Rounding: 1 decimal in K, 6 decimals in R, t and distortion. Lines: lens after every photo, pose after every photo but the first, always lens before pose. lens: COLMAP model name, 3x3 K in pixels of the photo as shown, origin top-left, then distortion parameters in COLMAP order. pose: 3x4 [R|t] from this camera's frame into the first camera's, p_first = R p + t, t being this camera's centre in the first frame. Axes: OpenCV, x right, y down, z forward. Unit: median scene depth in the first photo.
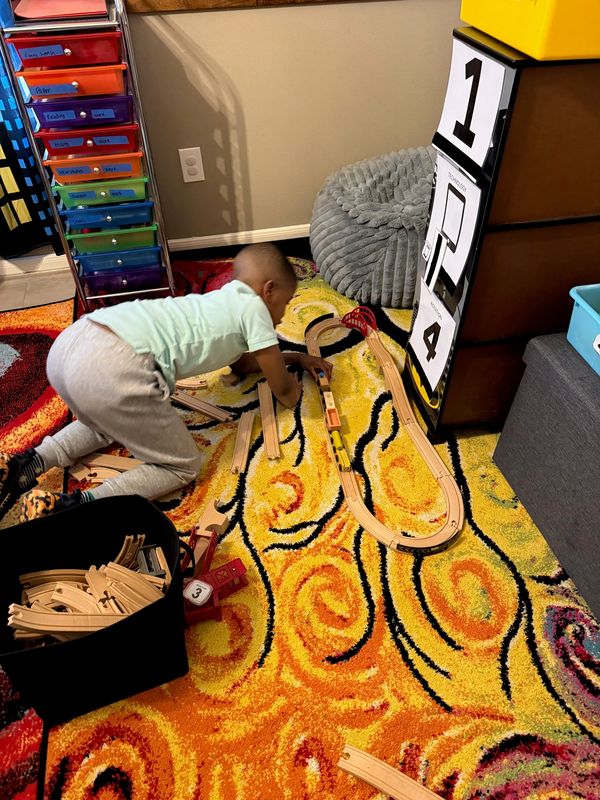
lens RADIAL K [[550.3, 0, 300.0], [0, 550.3, 400.0], [0, 0, 1]] dist [-0.003760, -0.003199]
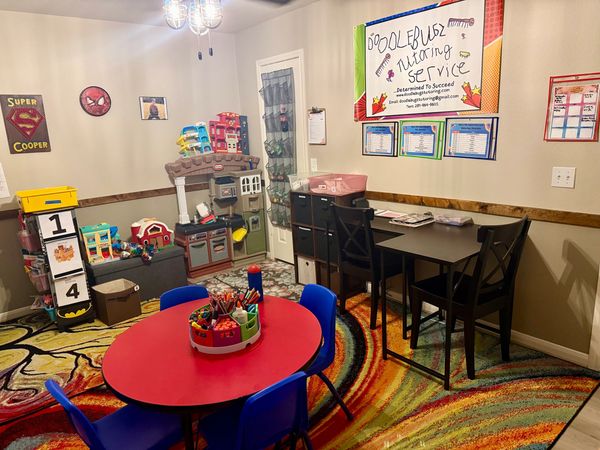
lens RADIAL K [[418.6, 0, 300.0], [0, 418.6, 225.0], [0, 0, 1]] dist [-0.007741, -0.005600]
pose [[-0.446716, -0.177241, 0.876944, -2.375000], [0.652888, 0.605584, 0.454977, -0.607793], [-0.611704, 0.775792, -0.154805, 0.352324]]
